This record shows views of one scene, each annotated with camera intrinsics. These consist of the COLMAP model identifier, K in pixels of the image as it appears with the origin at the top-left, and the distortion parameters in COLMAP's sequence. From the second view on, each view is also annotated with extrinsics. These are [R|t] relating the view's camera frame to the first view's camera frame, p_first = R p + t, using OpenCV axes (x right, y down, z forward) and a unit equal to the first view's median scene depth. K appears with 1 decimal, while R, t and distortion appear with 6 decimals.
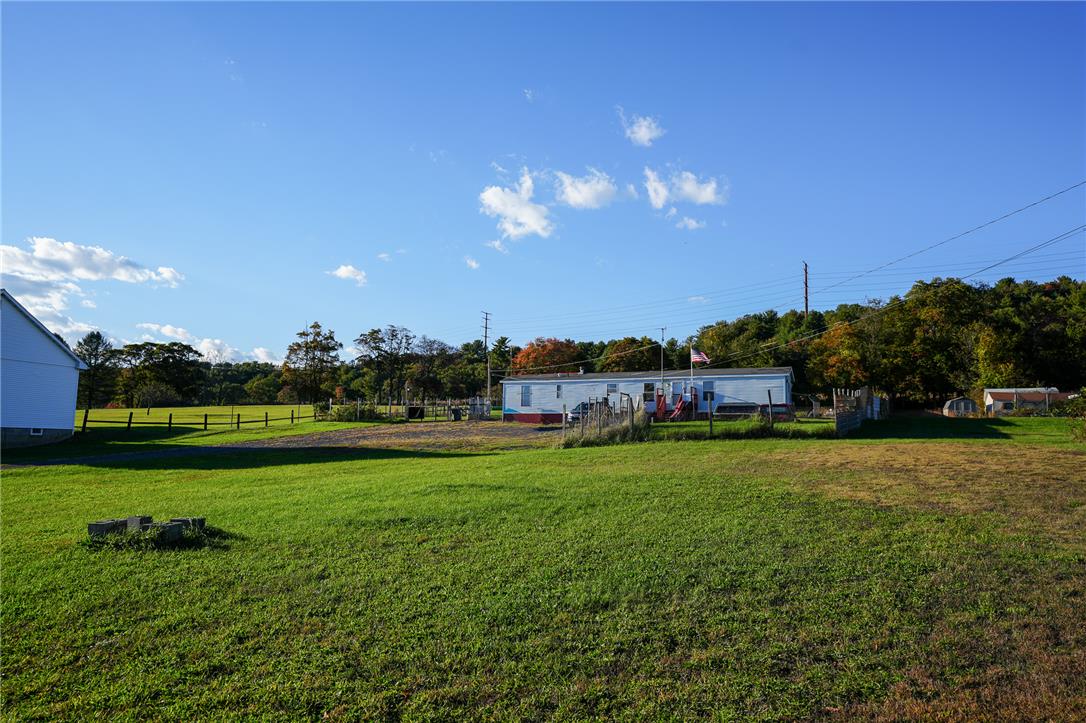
lens RADIAL K [[767.4, 0, 543.0], [0, 767.4, 361.5], [0, 0, 1]] dist [-0.018989, 0.079059]
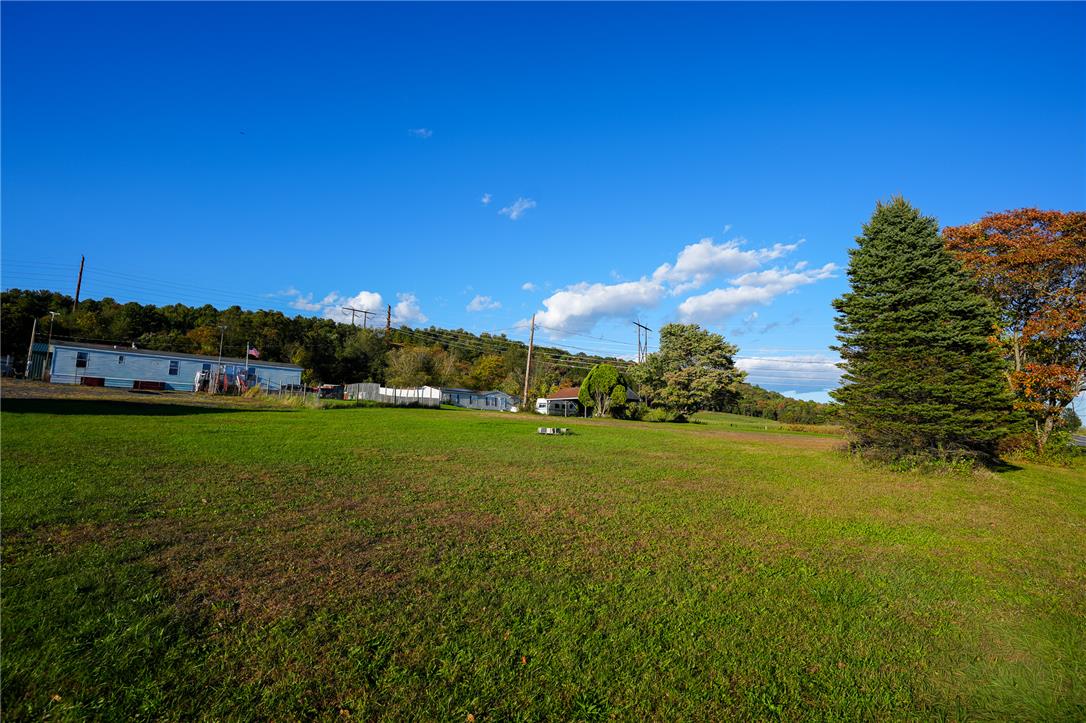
lens RADIAL K [[547.4, 0, 547.6], [0, 547.4, 350.1], [0, 0, 1]] dist [-0.066118, 0.031828]
pose [[0.407493, 0.137005, 0.902872, -0.272140], [-0.121447, 0.988030, -0.095115, 0.011177], [-0.905096, -0.070893, 0.419255, 0.013284]]
